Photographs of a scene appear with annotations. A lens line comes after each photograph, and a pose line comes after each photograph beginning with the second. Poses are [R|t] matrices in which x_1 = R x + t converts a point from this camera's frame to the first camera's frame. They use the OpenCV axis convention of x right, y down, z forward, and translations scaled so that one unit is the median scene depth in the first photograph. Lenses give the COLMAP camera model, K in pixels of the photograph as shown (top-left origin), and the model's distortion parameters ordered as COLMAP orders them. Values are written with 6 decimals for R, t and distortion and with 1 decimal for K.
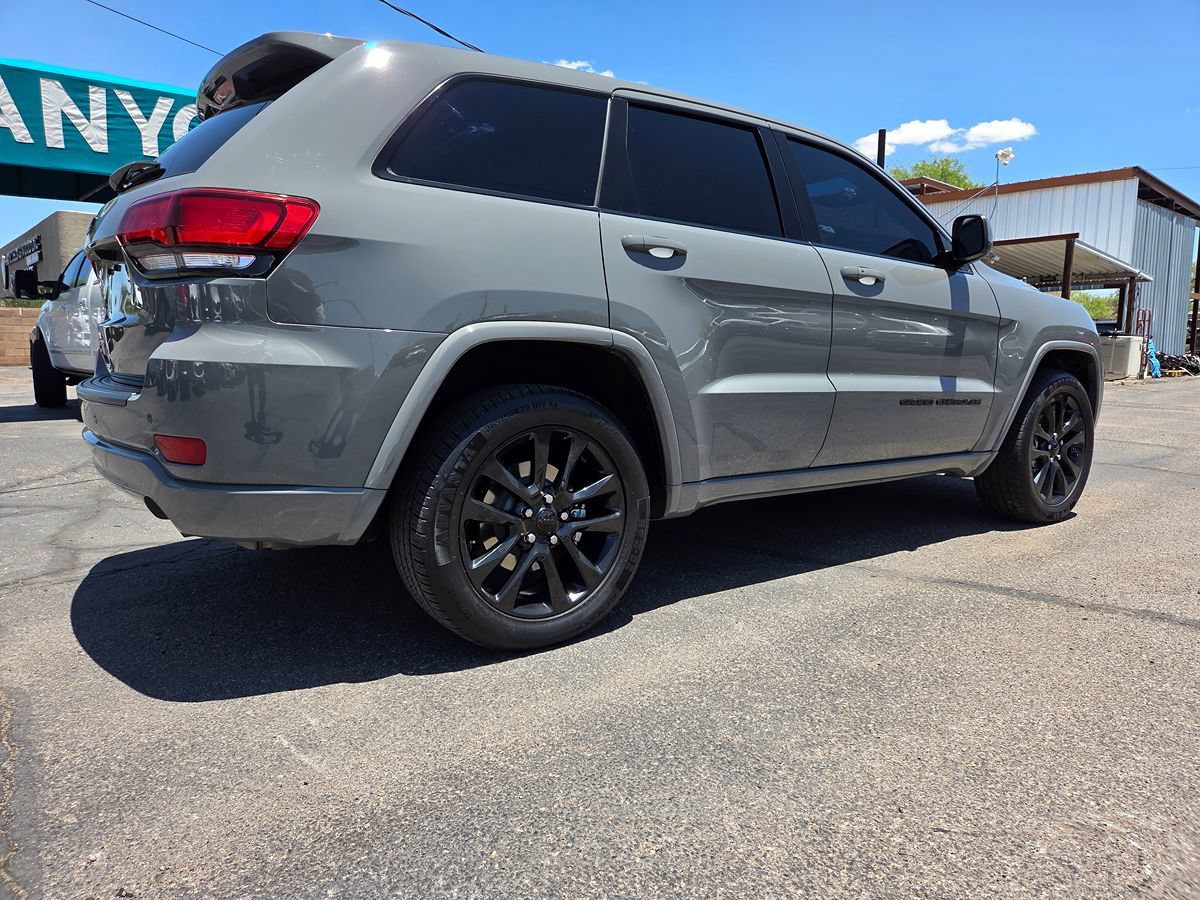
lens RADIAL K [[802.6, 0, 601.3], [0, 802.6, 439.4], [0, 0, 1]] dist [0.064325, -0.056042]
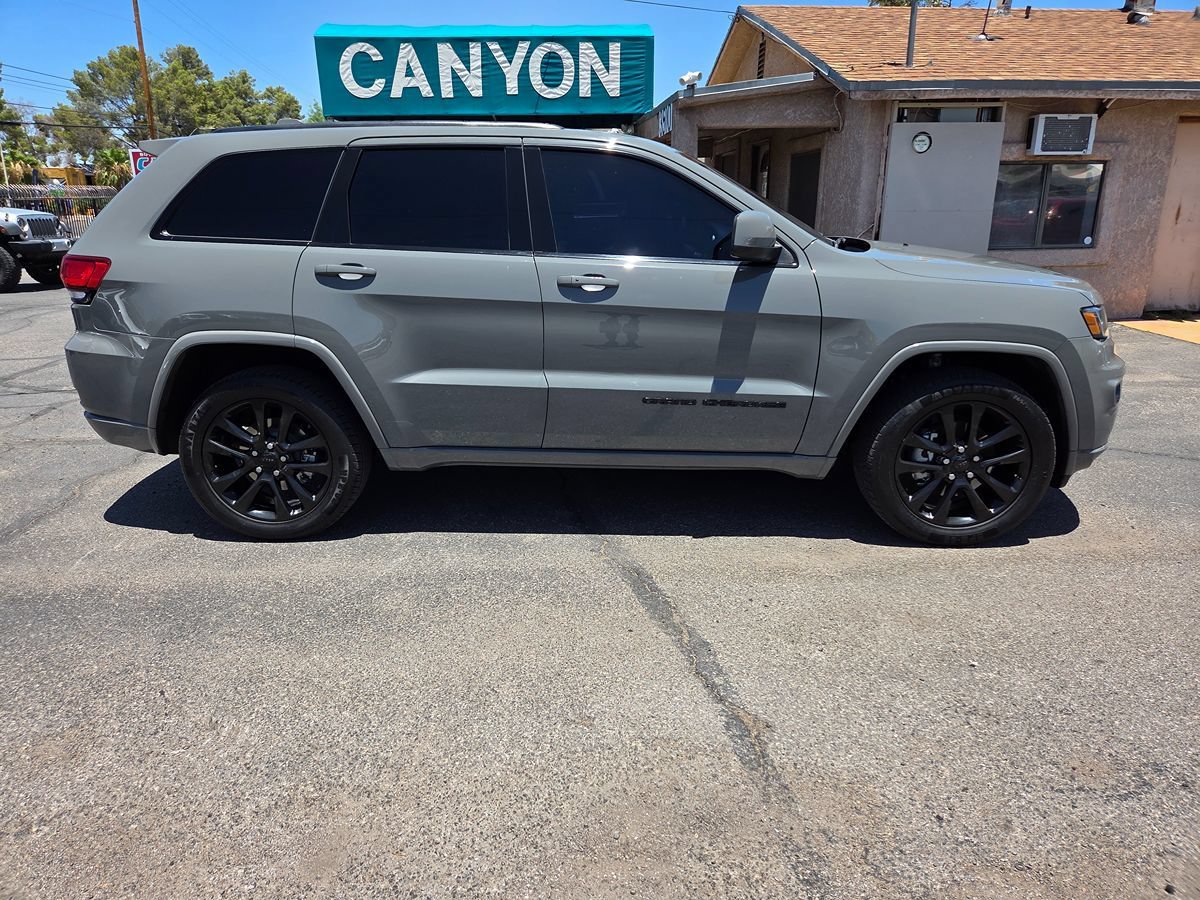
lens RADIAL K [[798.9, 0, 590.9], [0, 798.9, 439.8], [0, 0, 1]] dist [0.066612, -0.054064]
pose [[0.794947, 0.162010, -0.584647, 0.842692], [-0.063661, 0.980640, 0.185183, -0.166154], [0.603330, -0.109992, 0.789870, 0.114544]]
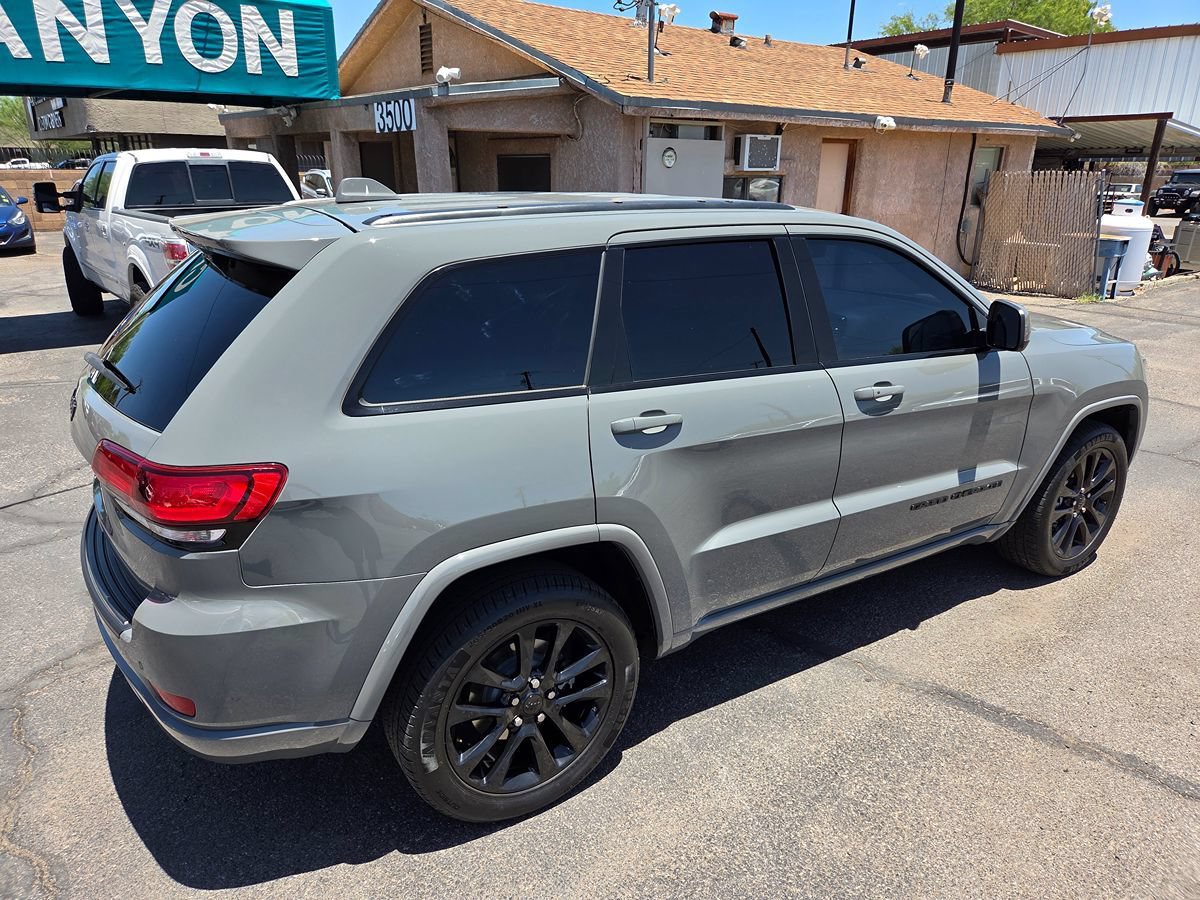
lens RADIAL K [[801.2, 0, 599.8], [0, 801.2, 451.8], [0, 0, 1]] dist [0.058371, -0.044315]
pose [[0.998426, 0.019708, -0.052508, 0.042097], [-0.007992, 0.976666, 0.214615, -0.285038], [0.055513, -0.213857, 0.975286, 0.044568]]
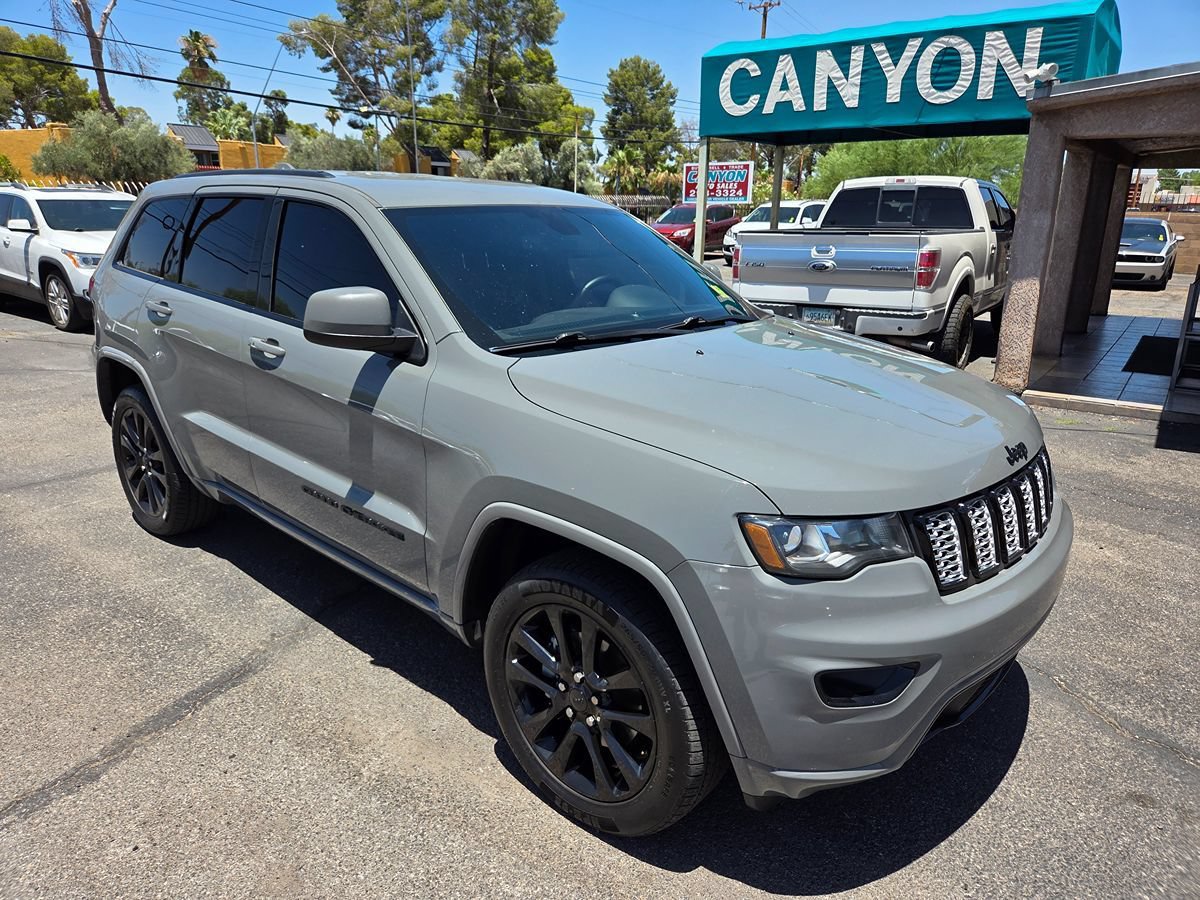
lens RADIAL K [[805.5, 0, 601.9], [0, 805.5, 447.2], [0, 0, 1]] dist [0.058893, -0.048789]
pose [[0.223667, 0.281009, -0.933278, 1.168323], [-0.137452, 0.957061, 0.255228, -0.336592], [0.964925, 0.071194, 0.252688, 0.983540]]
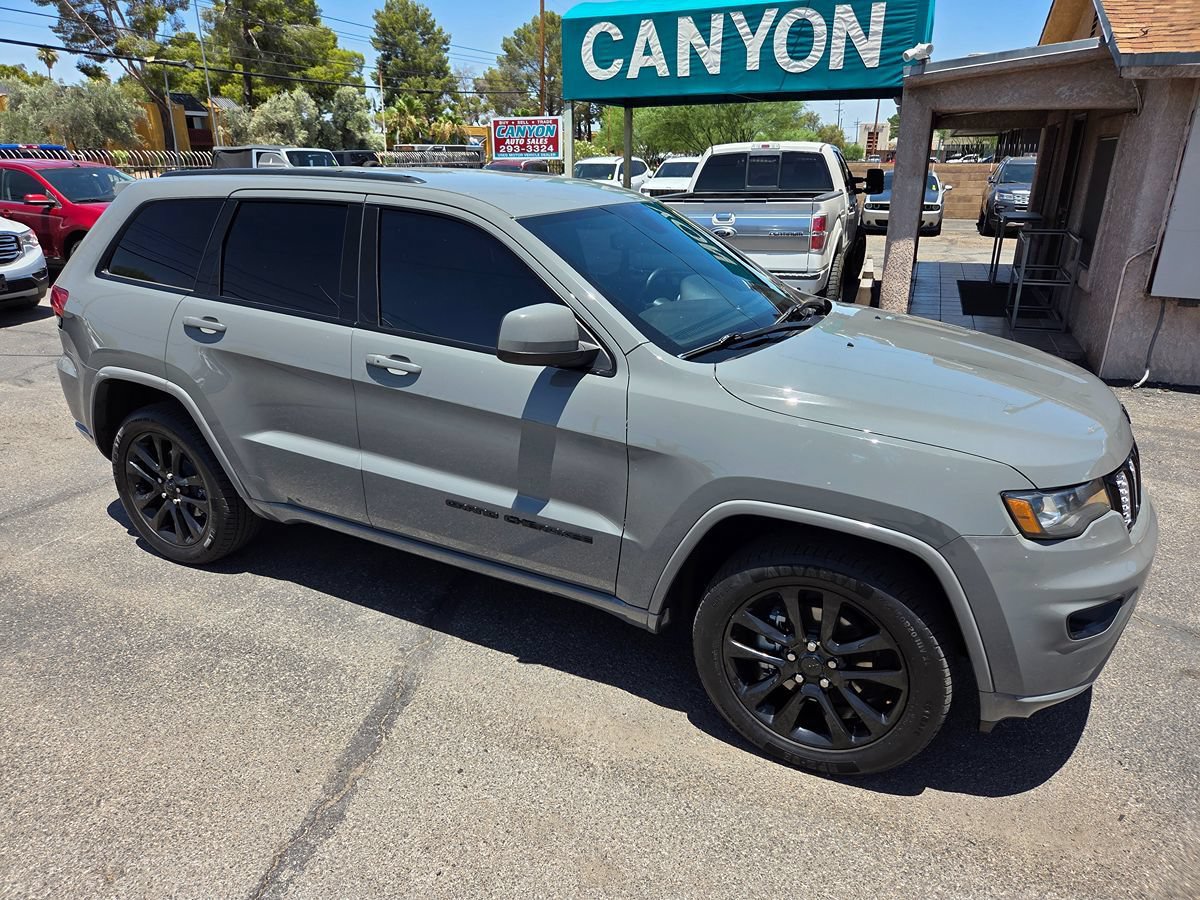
lens RADIAL K [[801.4, 0, 590.3], [0, 801.4, 454.8], [0, 0, 1]] dist [0.061181, -0.046802]
pose [[0.454986, 0.306510, -0.836086, 1.078897], [-0.112637, 0.951164, 0.287402, -0.342936], [0.883346, -0.036589, 0.467290, 0.646207]]
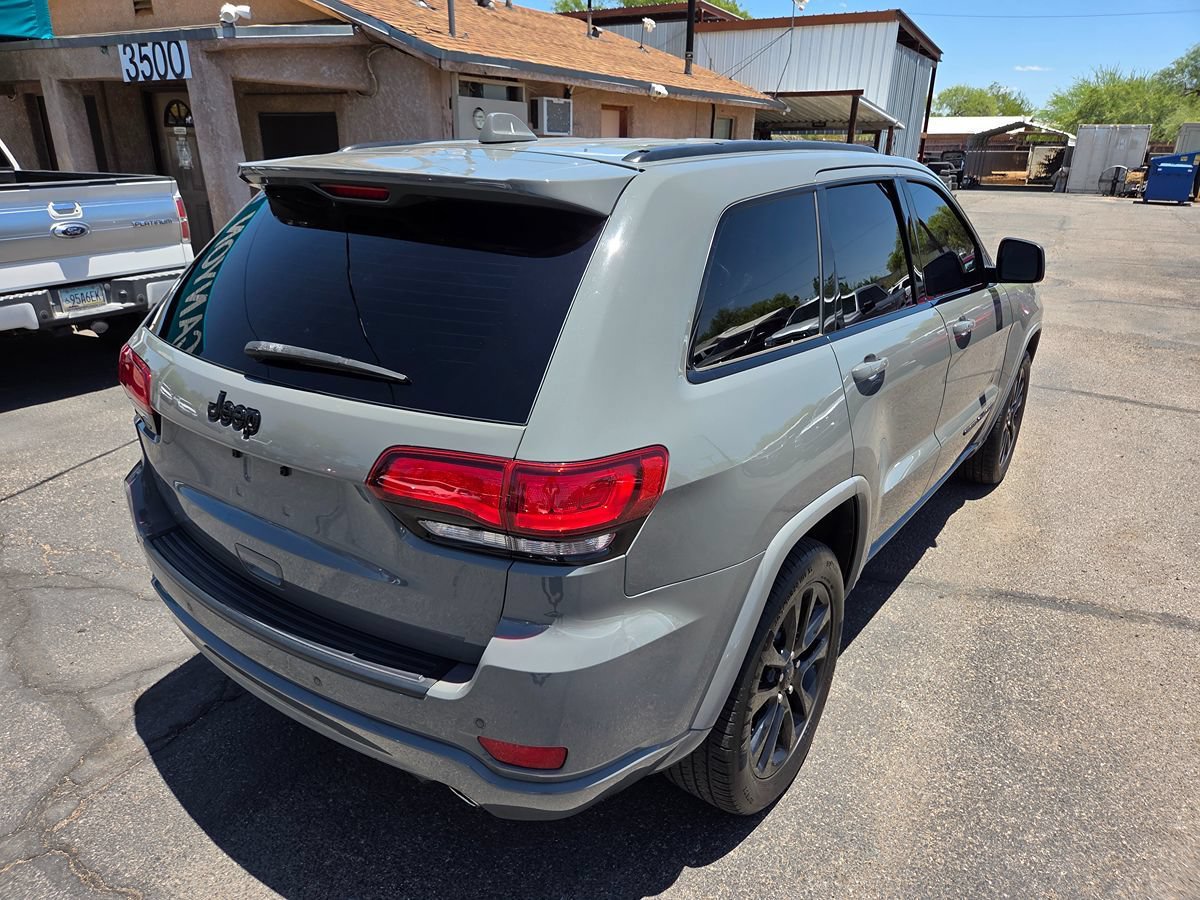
lens RADIAL K [[805.9, 0, 595.9], [0, 805.9, 453.5], [0, 0, 1]] dist [0.058525, -0.048450]
pose [[0.949716, -0.106322, 0.294508, -0.360793], [0.031605, 0.968330, 0.247665, -0.268758], [-0.311513, -0.225904, 0.922999, 0.148423]]
